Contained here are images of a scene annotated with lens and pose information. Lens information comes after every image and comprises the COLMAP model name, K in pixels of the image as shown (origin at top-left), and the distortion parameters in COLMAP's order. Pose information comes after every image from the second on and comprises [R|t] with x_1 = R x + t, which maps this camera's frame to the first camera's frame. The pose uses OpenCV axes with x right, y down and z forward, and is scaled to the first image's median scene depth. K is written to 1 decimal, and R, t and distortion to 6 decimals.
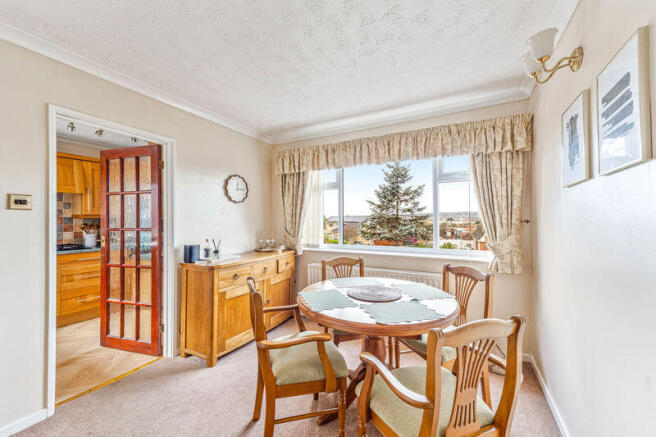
lens RADIAL K [[263.6, 0, 326.7], [0, 263.6, 216.3], [0, 0, 1]] dist [-0.009979, -0.000970]
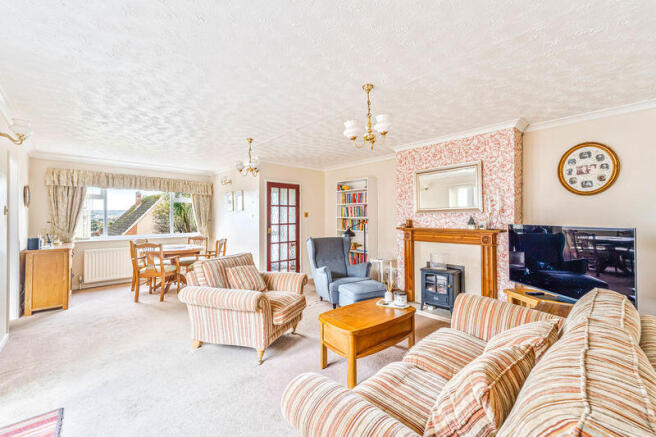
lens RADIAL K [[263.6, 0, 327.0], [0, 263.6, 217.7], [0, 0, 1]] dist [-0.009979, -0.000970]
pose [[0.309419, 0.012954, 0.950838, -1.012878], [-0.003170, 0.999916, -0.012591, 0.012455], [-0.950921, 0.000882, 0.309434, -0.700655]]
